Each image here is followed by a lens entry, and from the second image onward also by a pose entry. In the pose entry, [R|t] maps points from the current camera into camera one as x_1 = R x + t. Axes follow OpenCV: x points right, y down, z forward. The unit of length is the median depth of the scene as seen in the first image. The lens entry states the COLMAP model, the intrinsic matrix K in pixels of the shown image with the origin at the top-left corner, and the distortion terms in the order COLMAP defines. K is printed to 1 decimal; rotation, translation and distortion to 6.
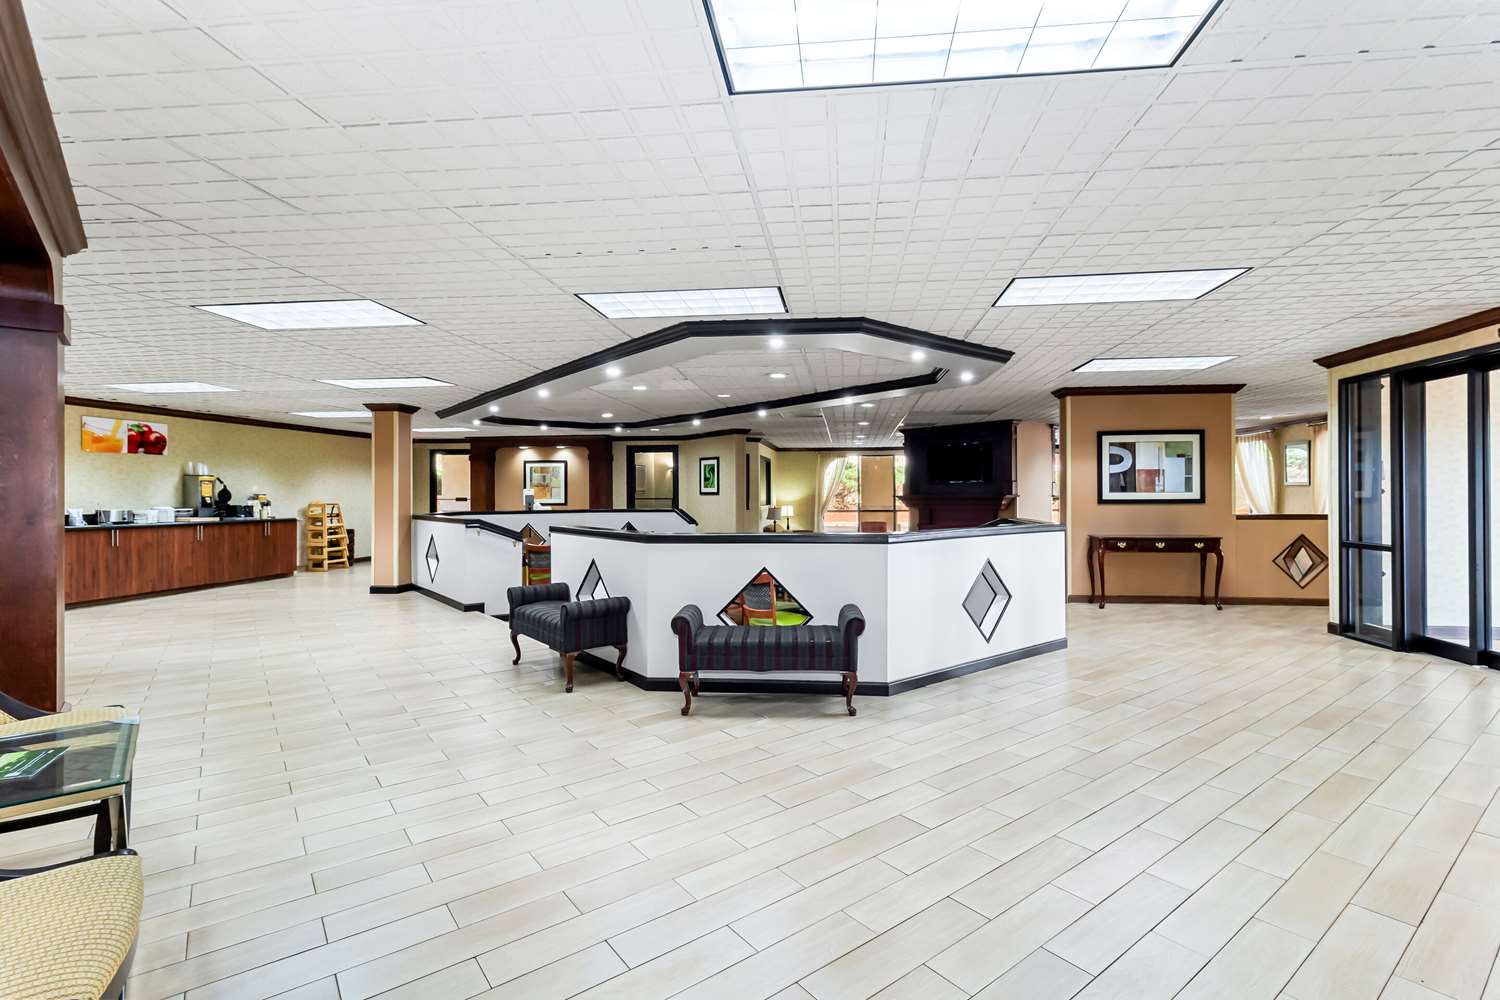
lens RADIAL K [[697.7, 0, 760.1], [0, 697.7, 495.6], [0, 0, 1]] dist [0.001717, 0.000744]
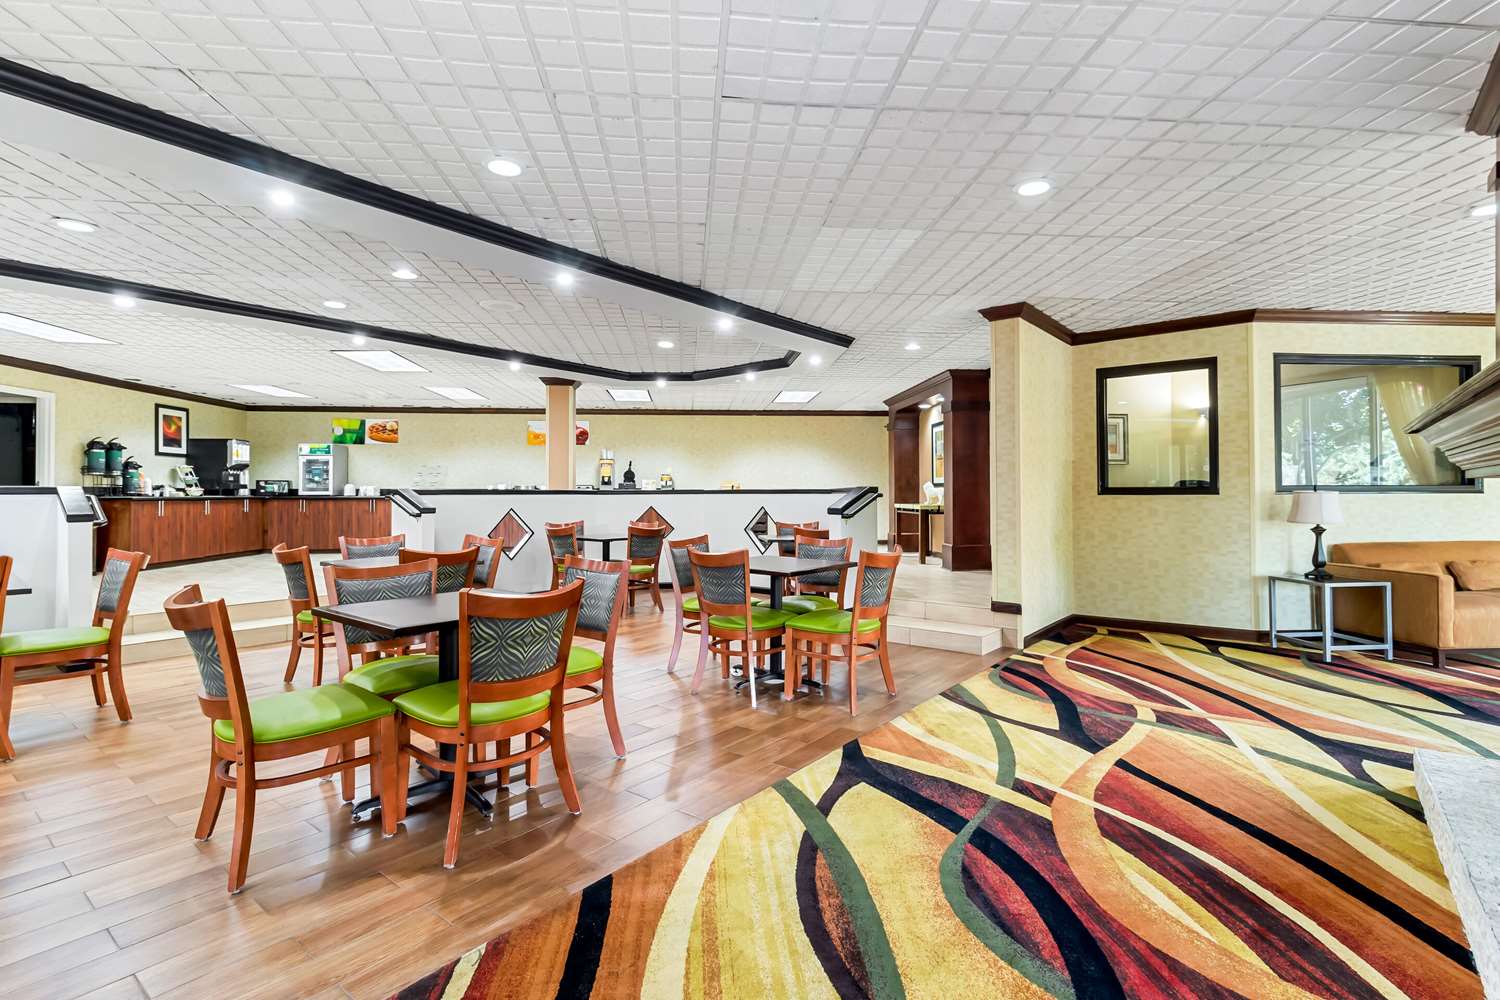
lens RADIAL K [[697.7, 0, 760.1], [0, 697.7, 495.6], [0, 0, 1]] dist [0.001717, 0.000744]
pose [[0.230196, -0.005526, -0.973129, 0.503324], [0.001137, 0.999985, -0.005409, 0.045175], [0.973144, 0.000138, 0.230199, 1.050212]]
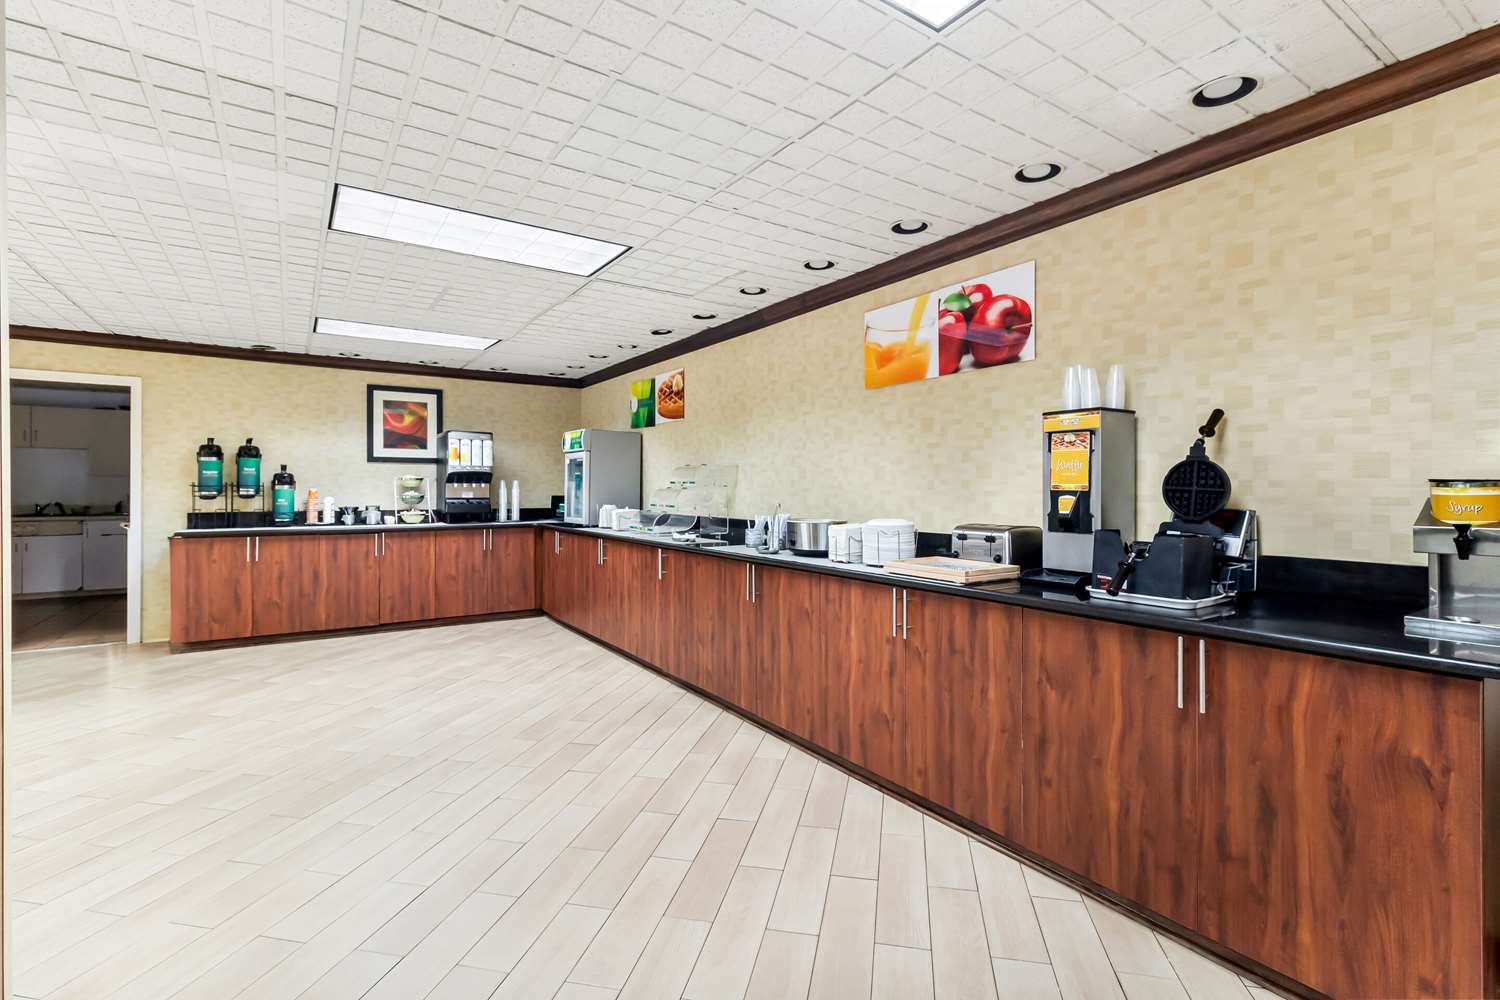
lens RADIAL K [[697.7, 0, 760.1], [0, 697.7, 495.6], [0, 0, 1]] dist [0.001717, 0.000744]
pose [[-0.748648, -0.004222, -0.662954, -0.570136], [-0.010932, 0.999922, 0.005977, 0.002783], [0.662877, 0.011722, -0.748636, 1.197023]]
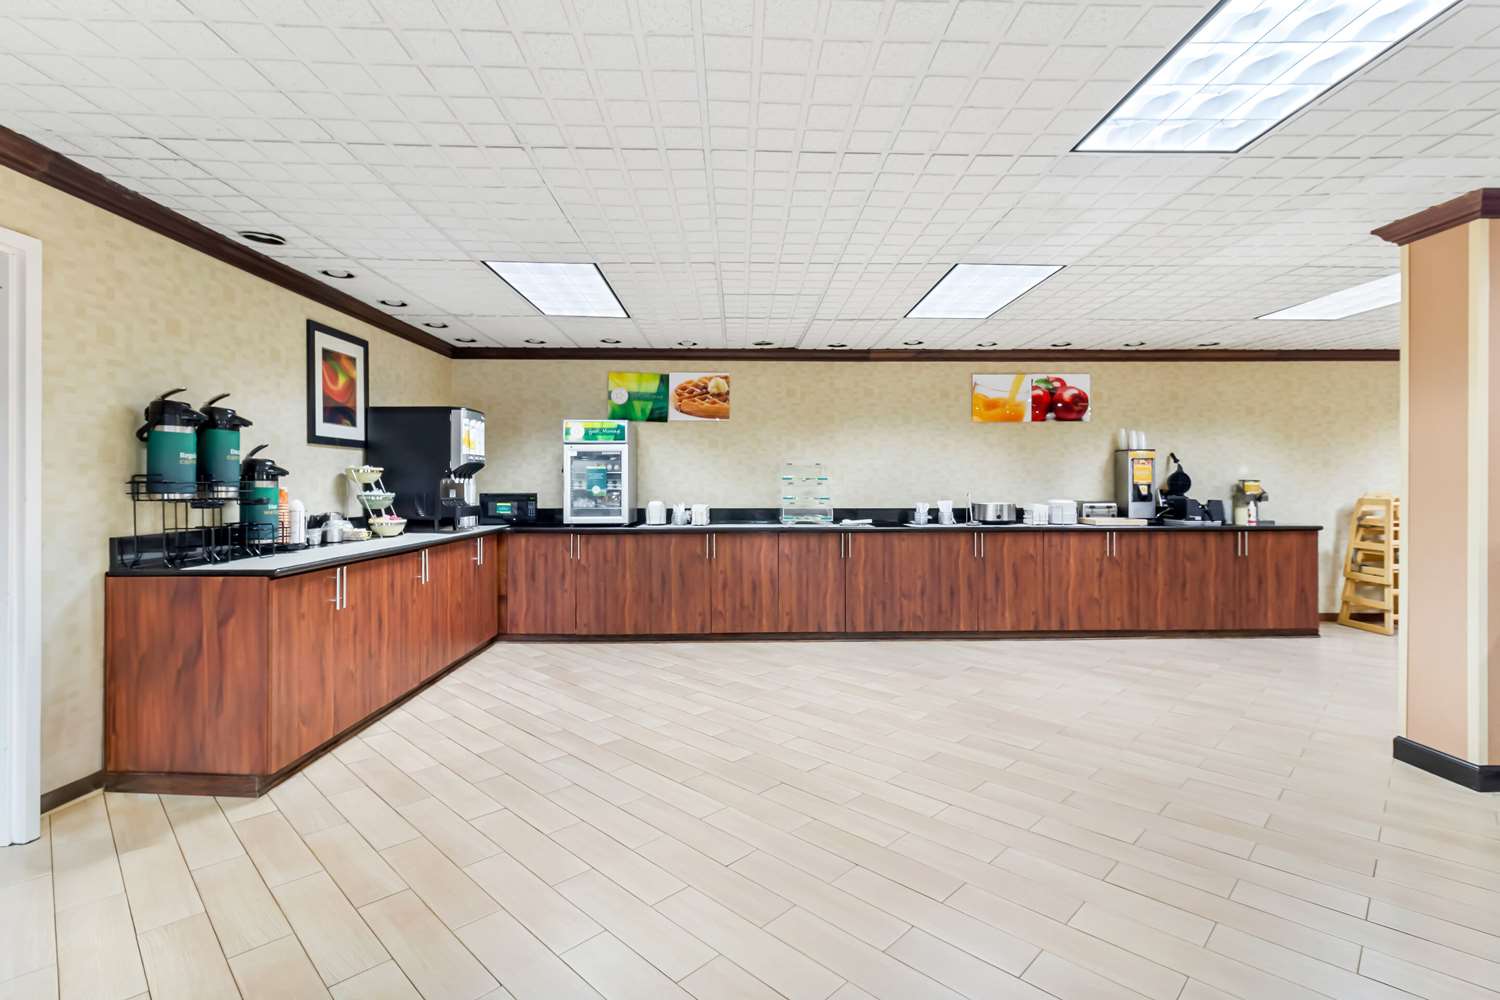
lens RADIAL K [[697.7, 0, 760.1], [0, 697.7, 495.6], [0, 0, 1]] dist [0.001717, 0.000744]
pose [[0.152653, 0.008914, -0.988240, -0.257155], [-0.000391, 0.999960, 0.008960, 0.006390], [0.988280, -0.000981, 0.152650, 0.616842]]
